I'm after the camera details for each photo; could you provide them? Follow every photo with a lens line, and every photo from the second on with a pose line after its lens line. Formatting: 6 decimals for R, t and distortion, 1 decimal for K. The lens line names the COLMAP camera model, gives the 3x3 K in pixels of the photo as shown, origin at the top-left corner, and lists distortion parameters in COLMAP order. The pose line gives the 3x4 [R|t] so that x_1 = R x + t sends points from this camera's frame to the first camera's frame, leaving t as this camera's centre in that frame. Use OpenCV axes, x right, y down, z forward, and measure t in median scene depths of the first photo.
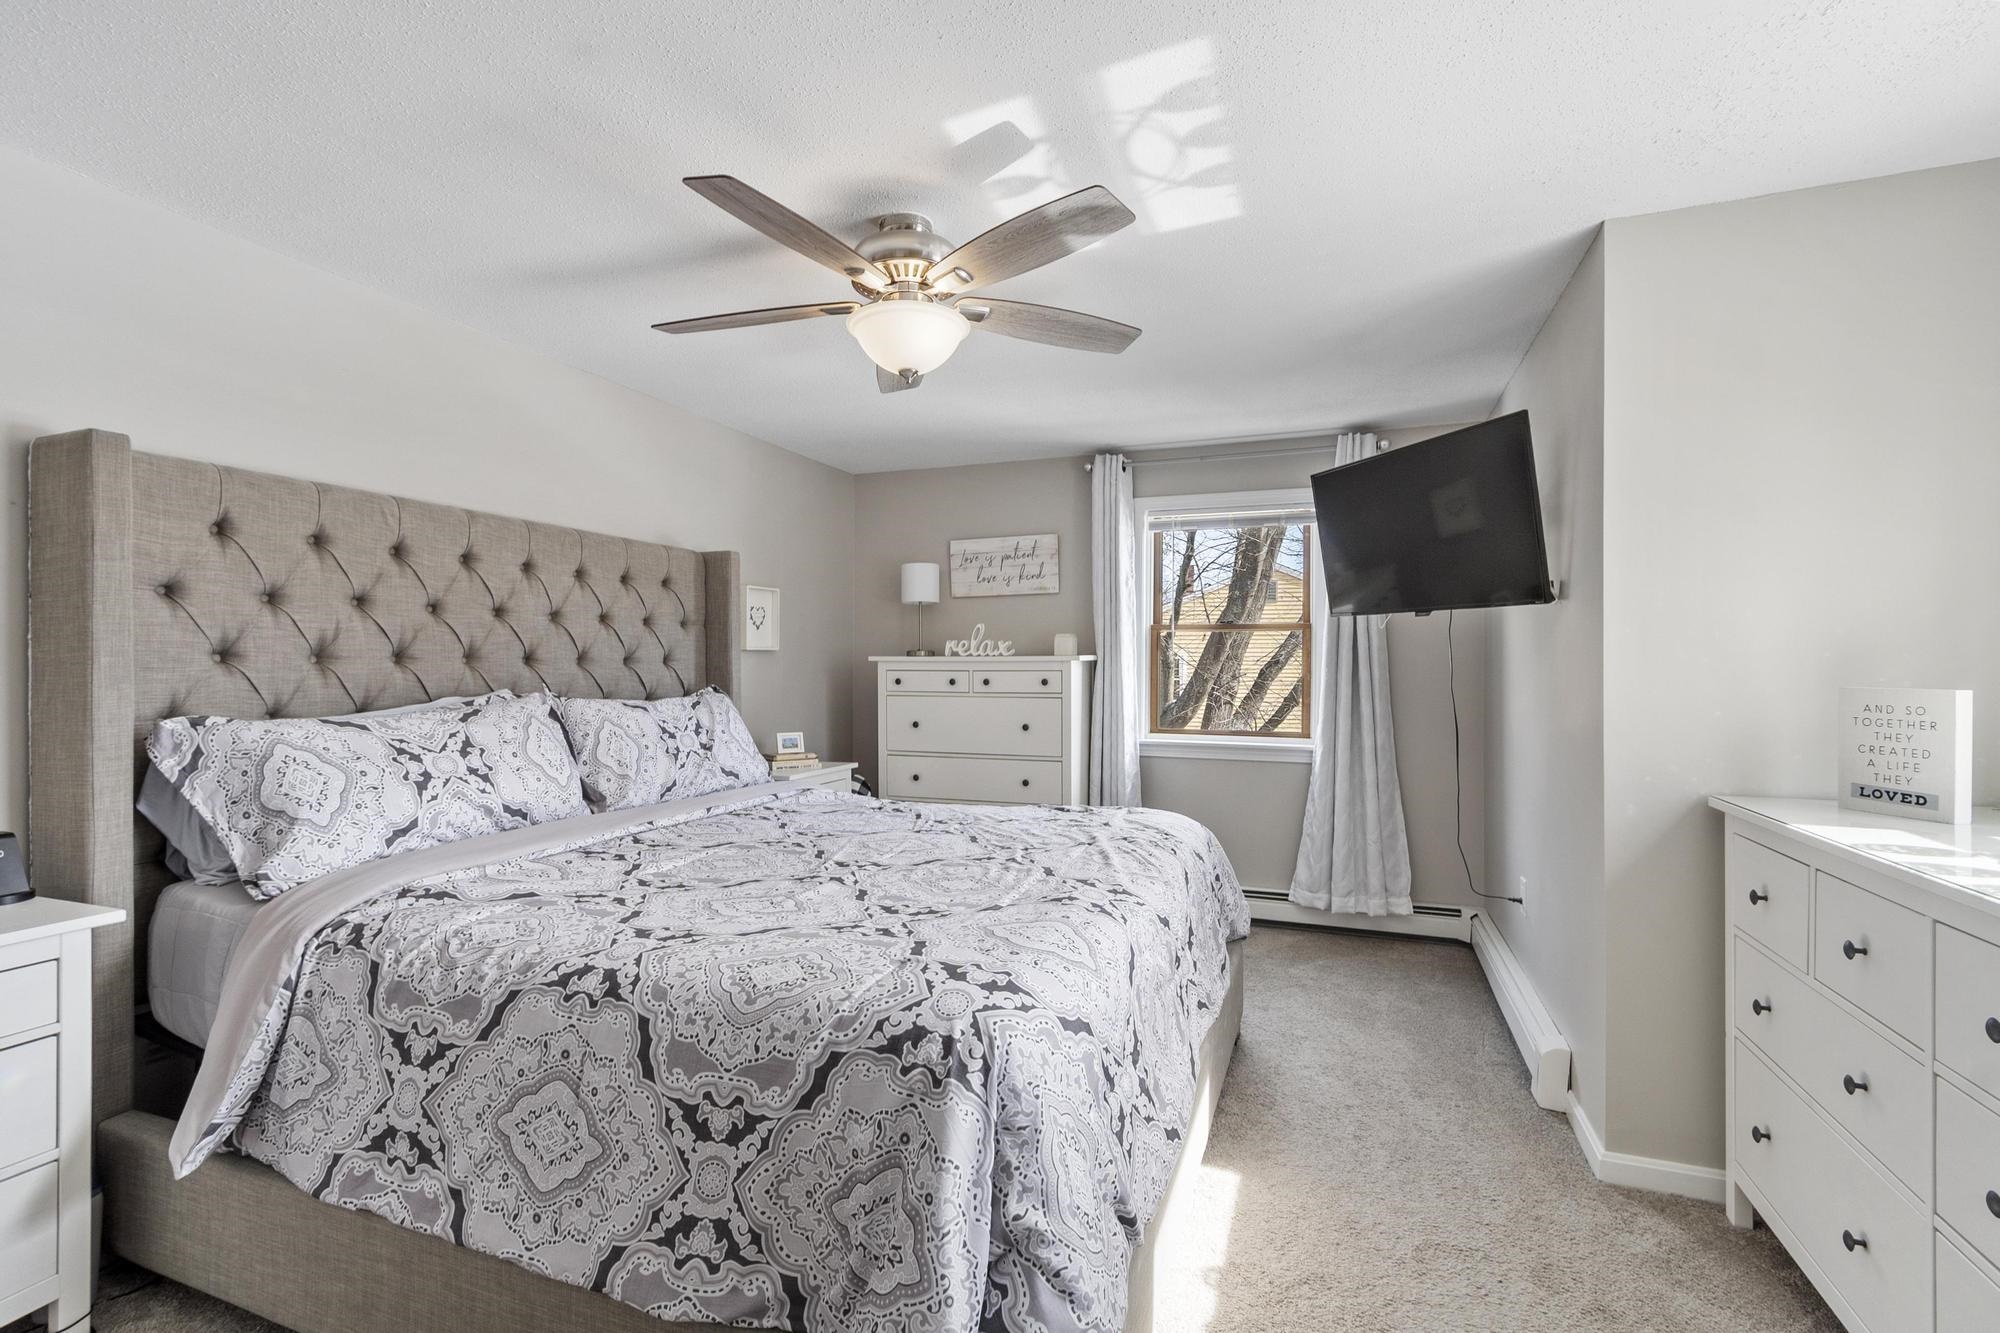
lens RADIAL K [[875.5, 0, 1013.0], [0, 875.5, 678.1], [0, 0, 1]] dist [0.003237, -0.002964]
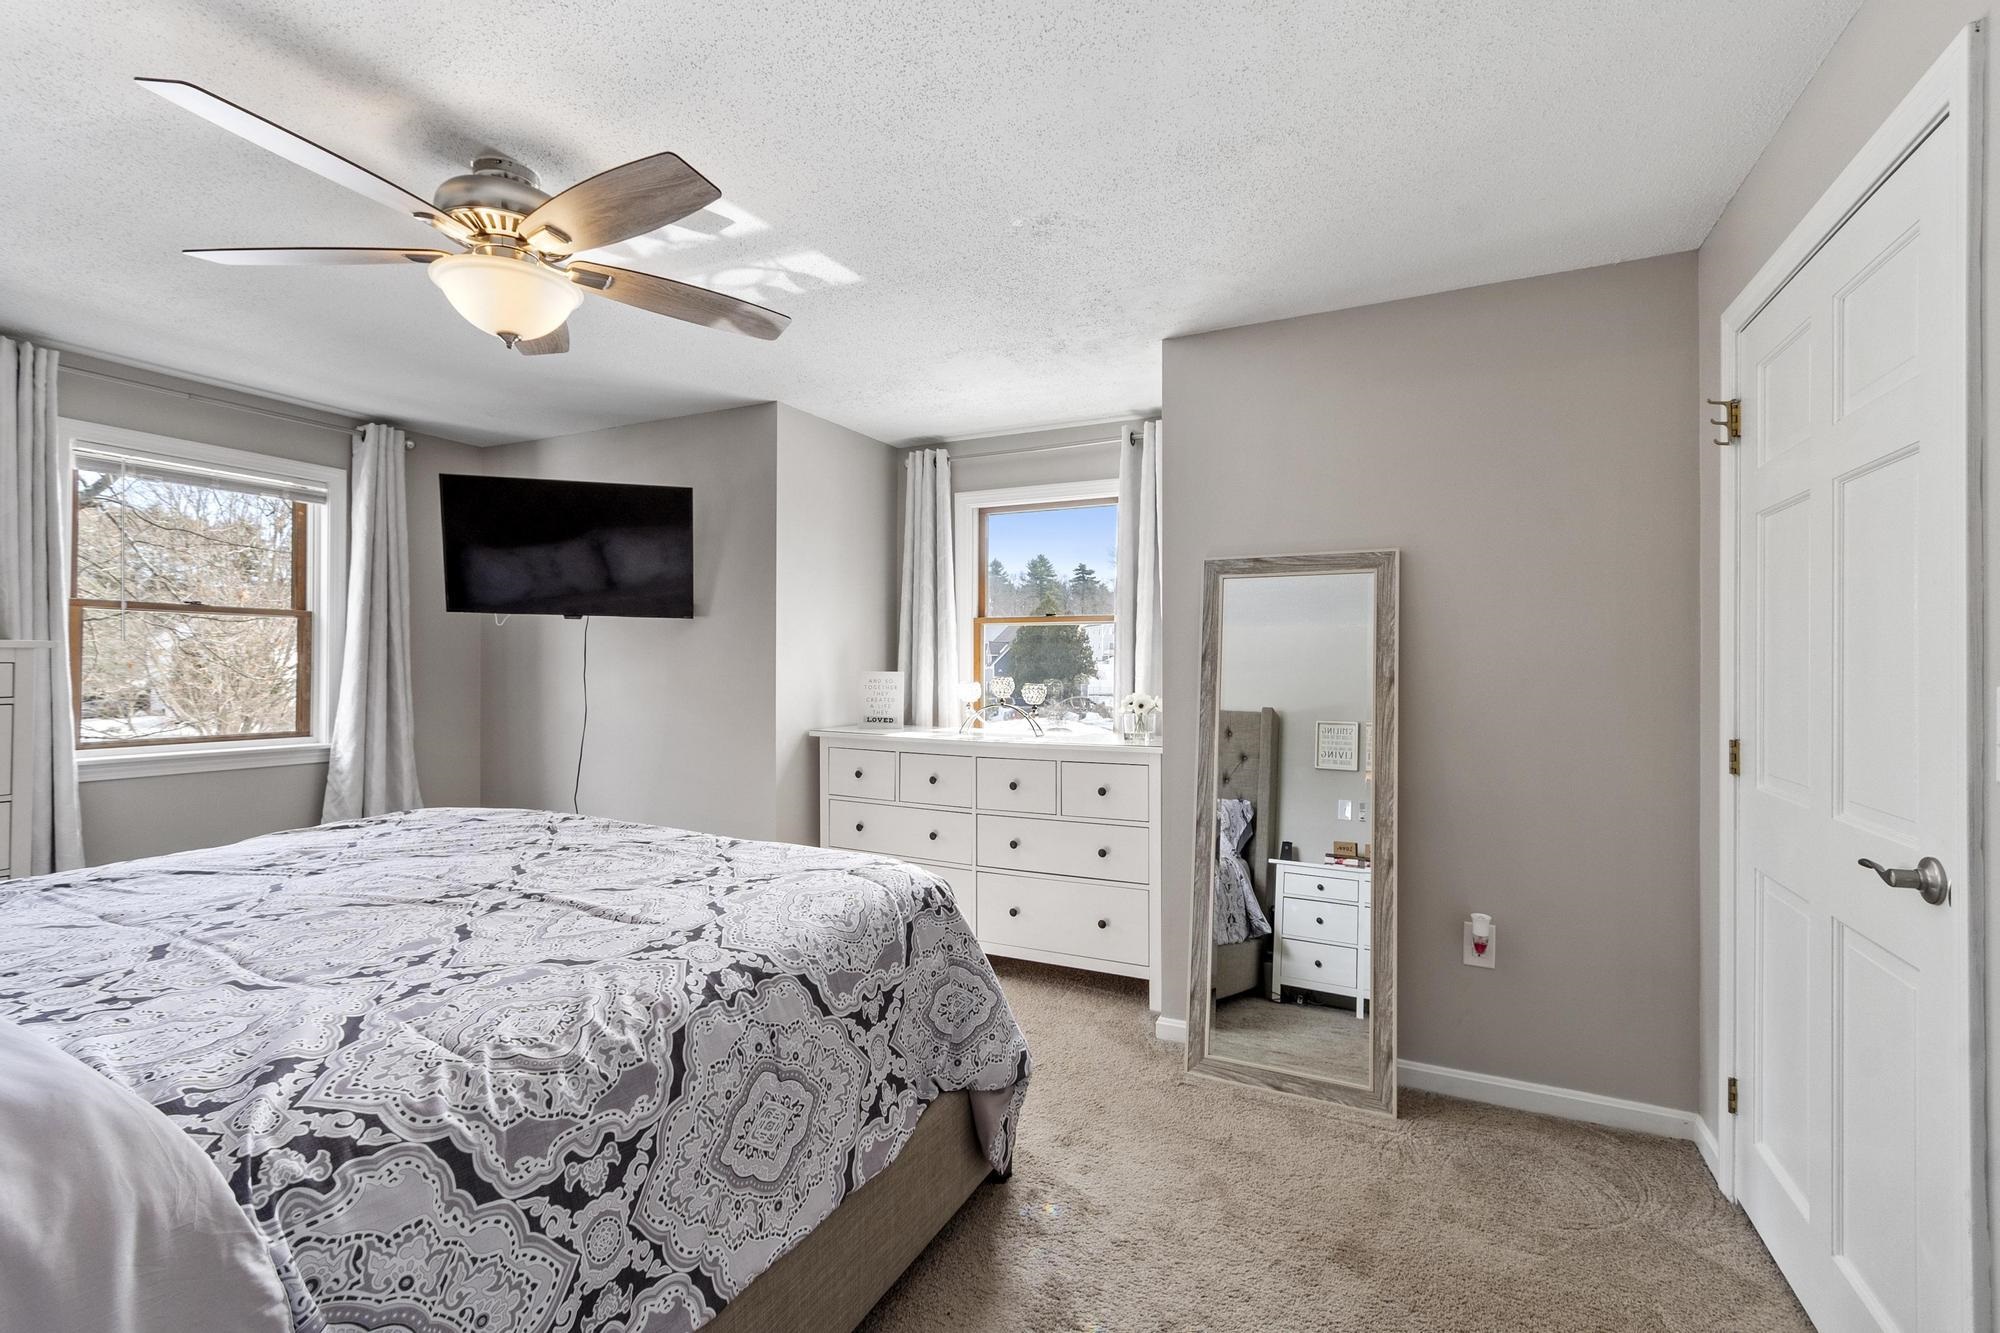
lens RADIAL K [[875.5, 0, 1007.7], [0, 875.5, 655.3], [0, 0, 1]] dist [0.003237, -0.002964]
pose [[0.109061, 0.004393, 0.994025, -1.327091], [0.016690, 0.999841, -0.006250, -0.007876], [-0.993895, 0.017272, 0.108971, 0.537715]]
